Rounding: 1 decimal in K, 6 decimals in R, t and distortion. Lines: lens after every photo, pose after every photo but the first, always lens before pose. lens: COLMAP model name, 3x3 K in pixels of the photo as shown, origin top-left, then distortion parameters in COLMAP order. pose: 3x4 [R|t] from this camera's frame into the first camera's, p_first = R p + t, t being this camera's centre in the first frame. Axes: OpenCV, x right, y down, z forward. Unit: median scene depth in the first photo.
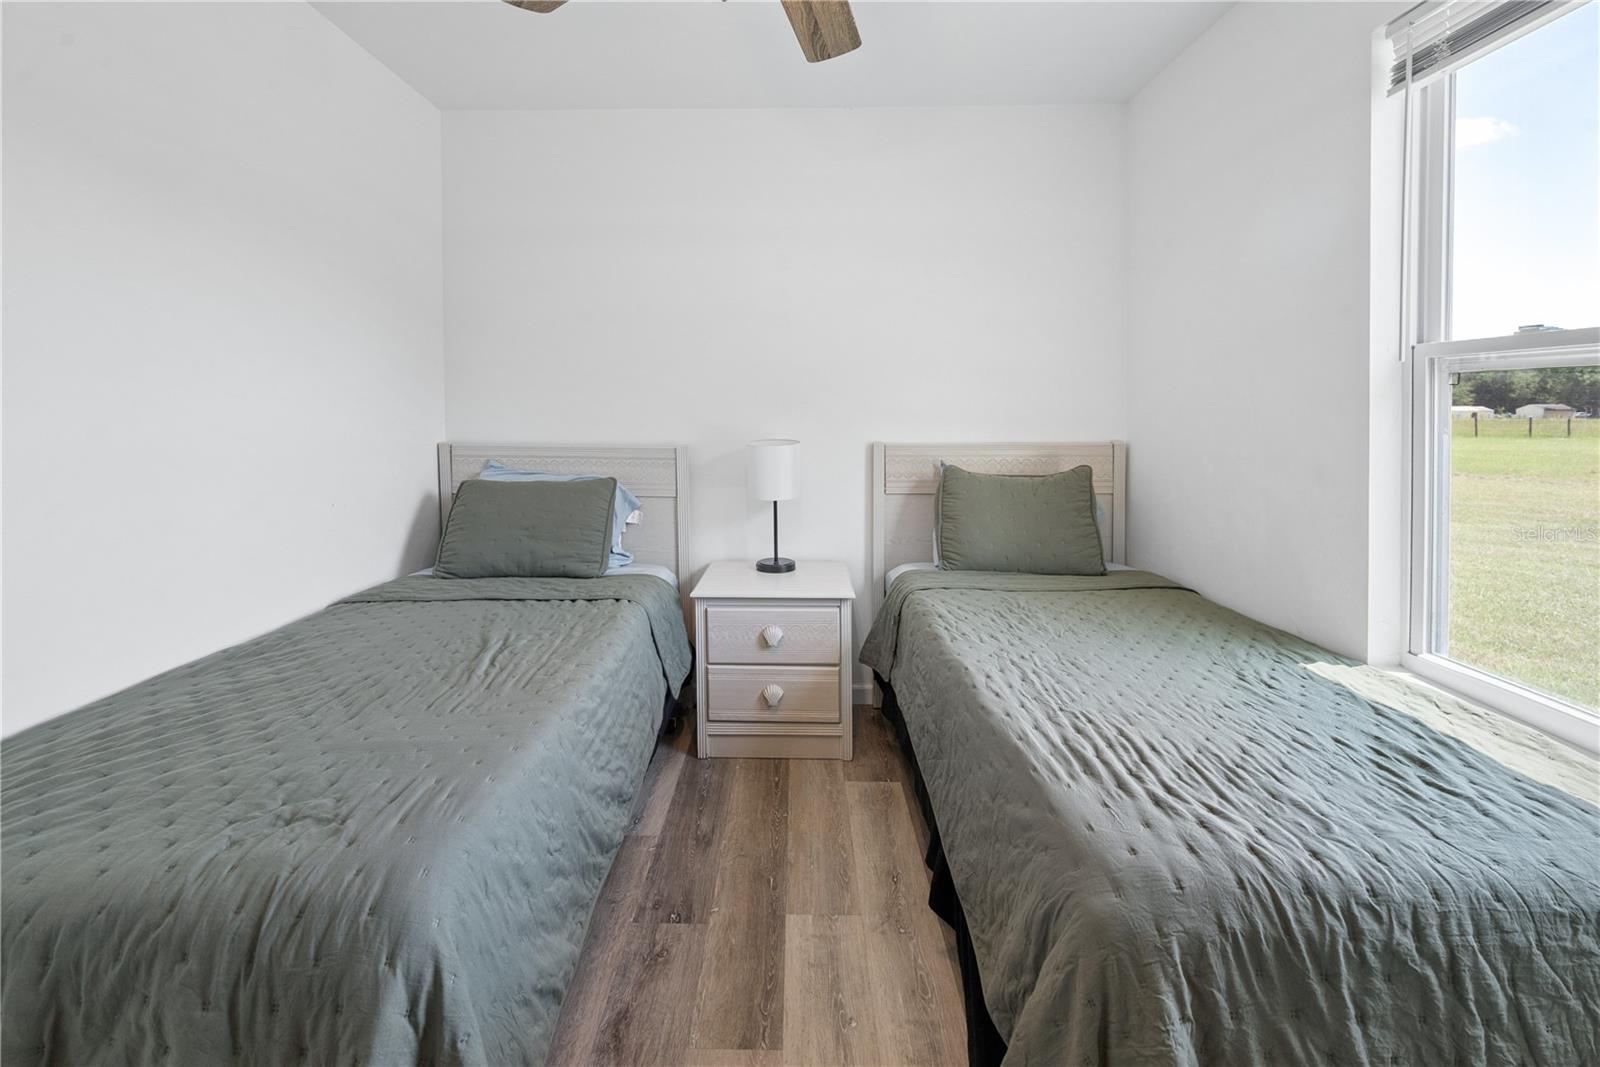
lens RADIAL K [[675.1, 0, 762.9], [0, 675.1, 386.6], [0, 0, 1]] dist [-0.000197, -0.000164]
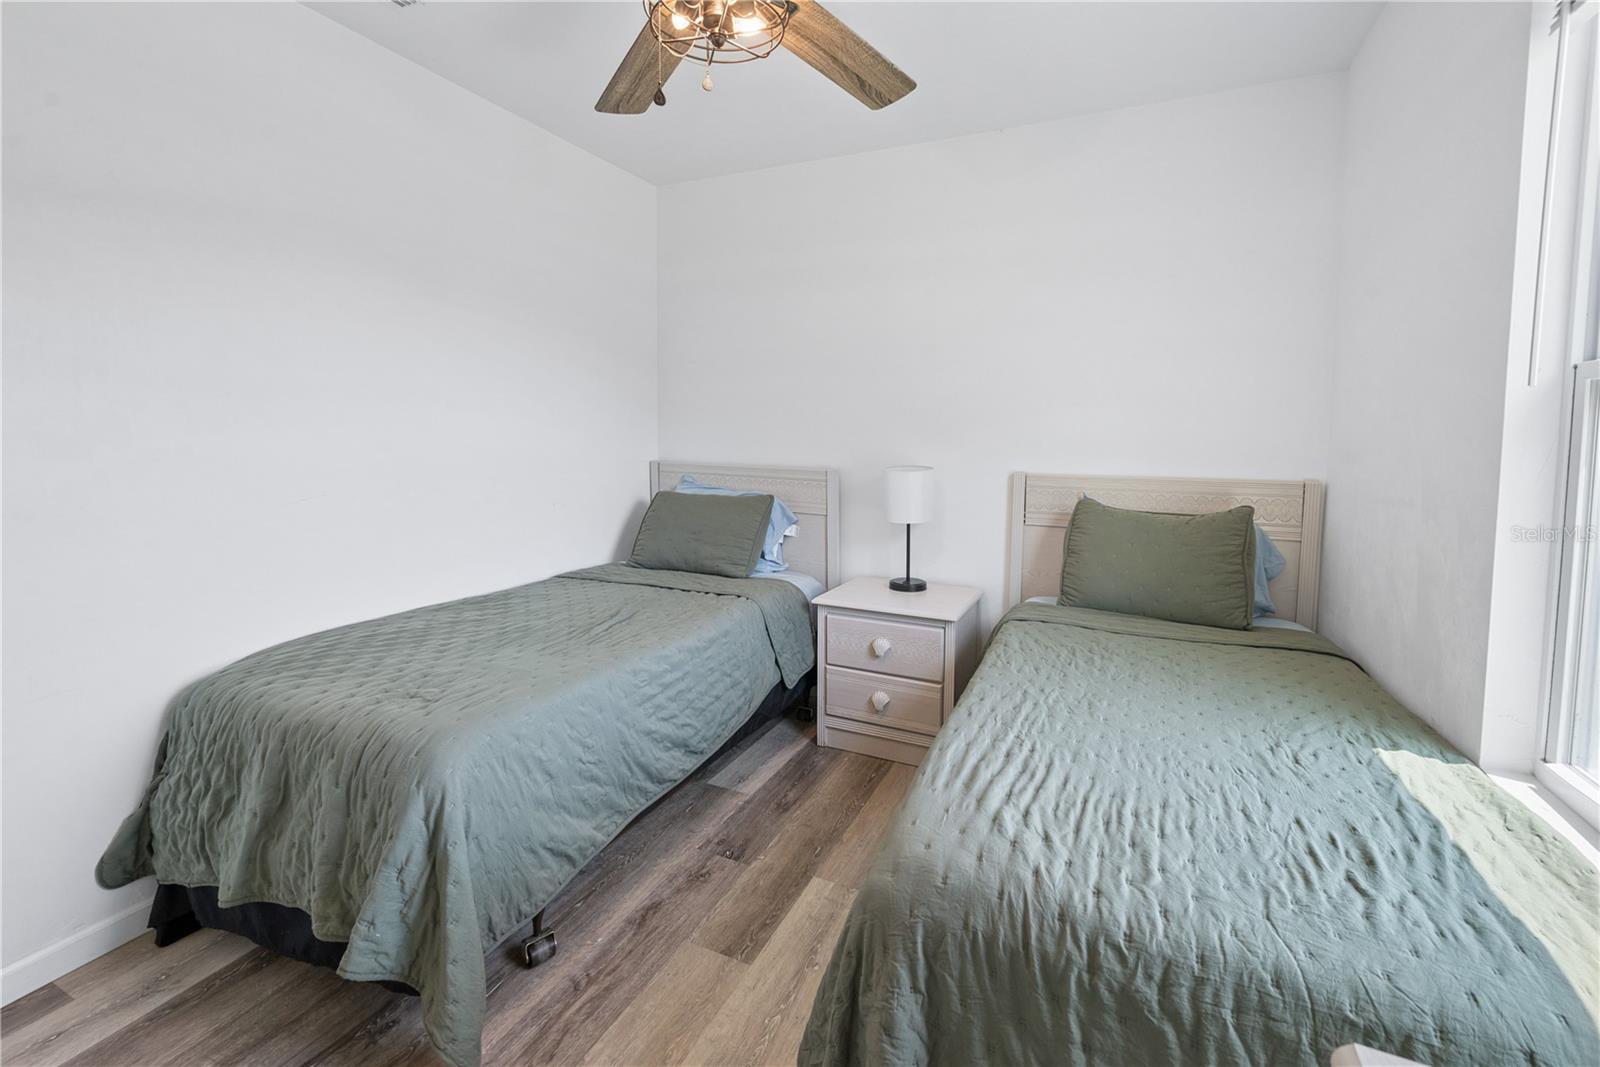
lens RADIAL K [[665.7, 0, 801.0], [0, 665.7, 435.6], [0, 0, 1]] dist [-0.000502, -0.000436]
pose [[0.921273, 0.012781, -0.388705, 0.503461], [0.000389, 0.999429, 0.033785, -0.007437], [0.388915, -0.031276, 0.920742, -0.031850]]
